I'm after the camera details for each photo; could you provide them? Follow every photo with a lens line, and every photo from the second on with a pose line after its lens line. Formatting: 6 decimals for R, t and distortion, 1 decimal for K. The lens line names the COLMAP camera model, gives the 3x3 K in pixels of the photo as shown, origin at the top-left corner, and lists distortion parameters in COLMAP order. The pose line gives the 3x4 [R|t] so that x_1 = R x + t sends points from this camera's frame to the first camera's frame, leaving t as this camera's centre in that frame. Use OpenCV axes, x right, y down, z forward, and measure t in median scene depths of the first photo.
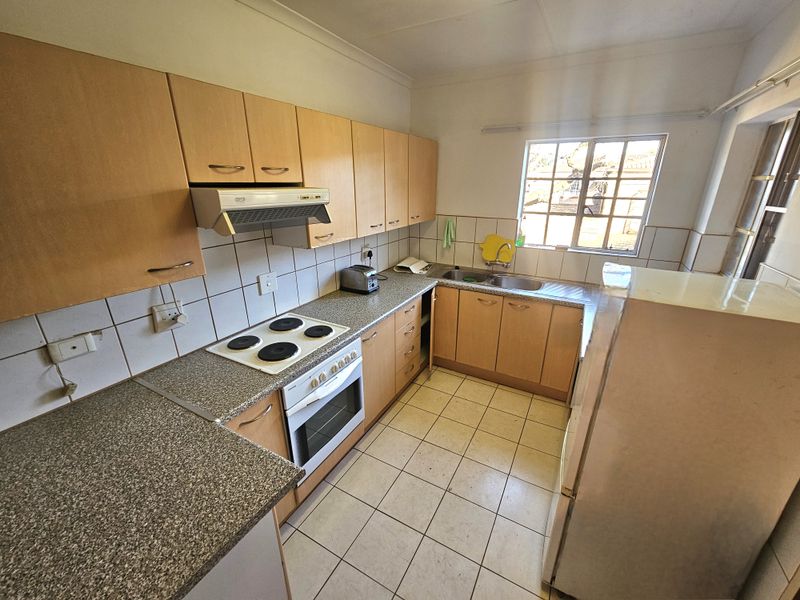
lens RADIAL K [[329.6, 0, 402.1], [0, 329.6, 301.0], [0, 0, 1]] dist [-0.000544, -0.000098]
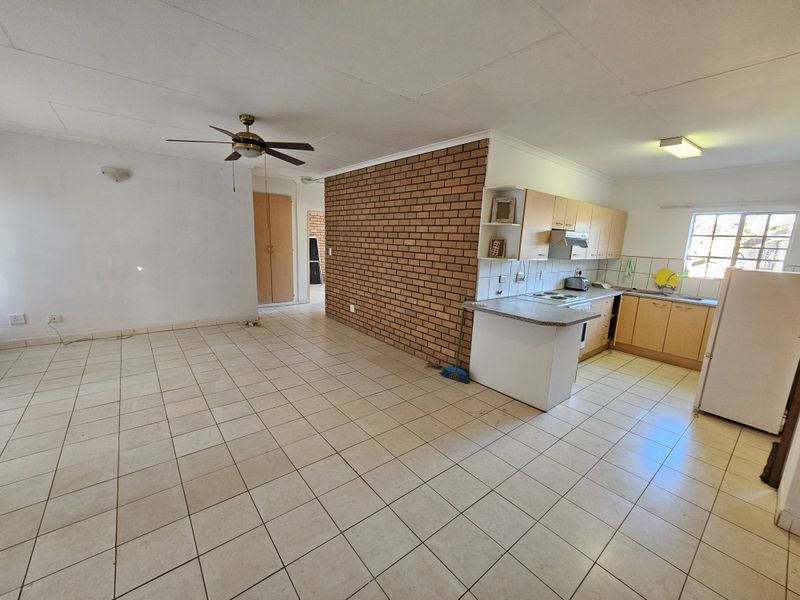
lens RADIAL K [[329.6, 0, 402.2], [0, 329.6, 300.2], [0, 0, 1]] dist [-0.000544, -0.000098]
pose [[0.929308, 0.105389, -0.353949, -0.337732], [-0.162395, 0.977398, -0.135353, 0.388110], [0.331684, 0.183265, 0.925419, -0.902569]]
